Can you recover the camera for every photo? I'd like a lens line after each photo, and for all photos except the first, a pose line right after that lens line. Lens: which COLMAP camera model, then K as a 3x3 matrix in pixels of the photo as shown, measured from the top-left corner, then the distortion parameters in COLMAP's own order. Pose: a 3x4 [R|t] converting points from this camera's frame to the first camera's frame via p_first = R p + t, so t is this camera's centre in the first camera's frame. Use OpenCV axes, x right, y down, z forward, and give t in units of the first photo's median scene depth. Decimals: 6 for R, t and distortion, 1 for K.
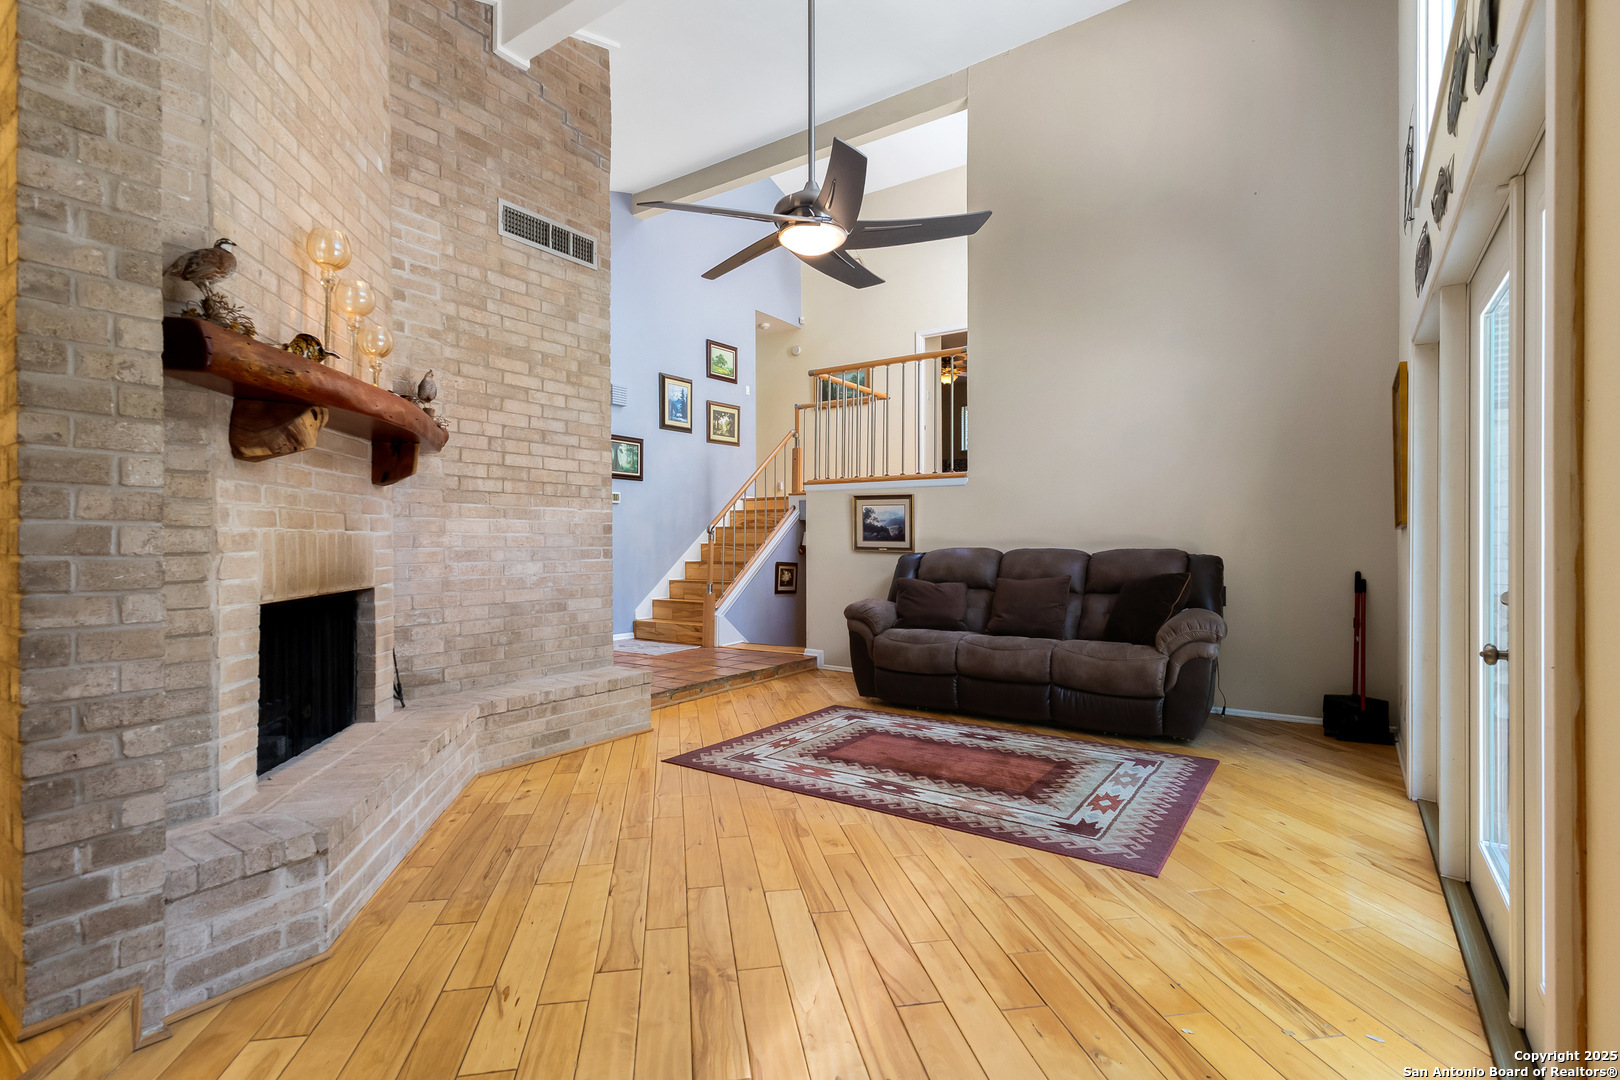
lens RADIAL K [[755.8, 0, 816.5], [0, 755.8, 540.6], [0, 0, 1]] dist [0.000902, 0.000188]
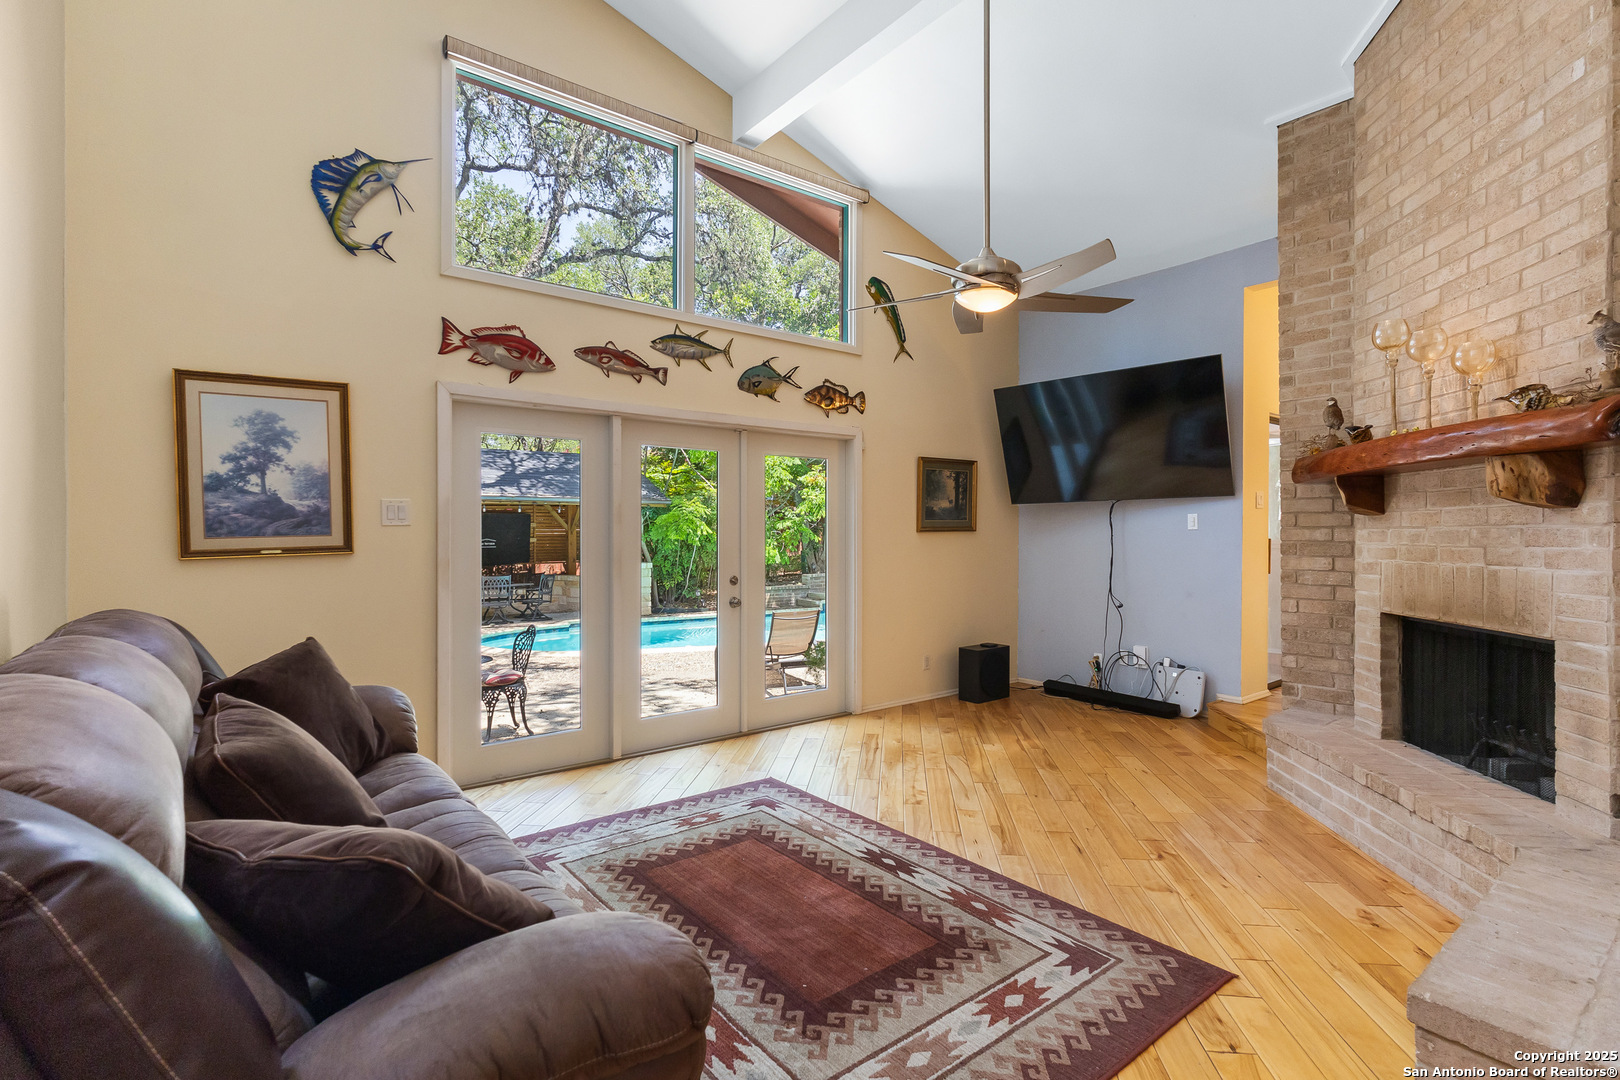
lens RADIAL K [[755.8, 0, 816.0], [0, 755.8, 532.7], [0, 0, 1]] dist [0.000902, 0.000188]
pose [[-0.956427, 0.004189, 0.291943, -0.090074], [0.003926, 0.999991, -0.001488, -0.055694], [-0.291947, -0.000277, -0.956435, 2.131622]]
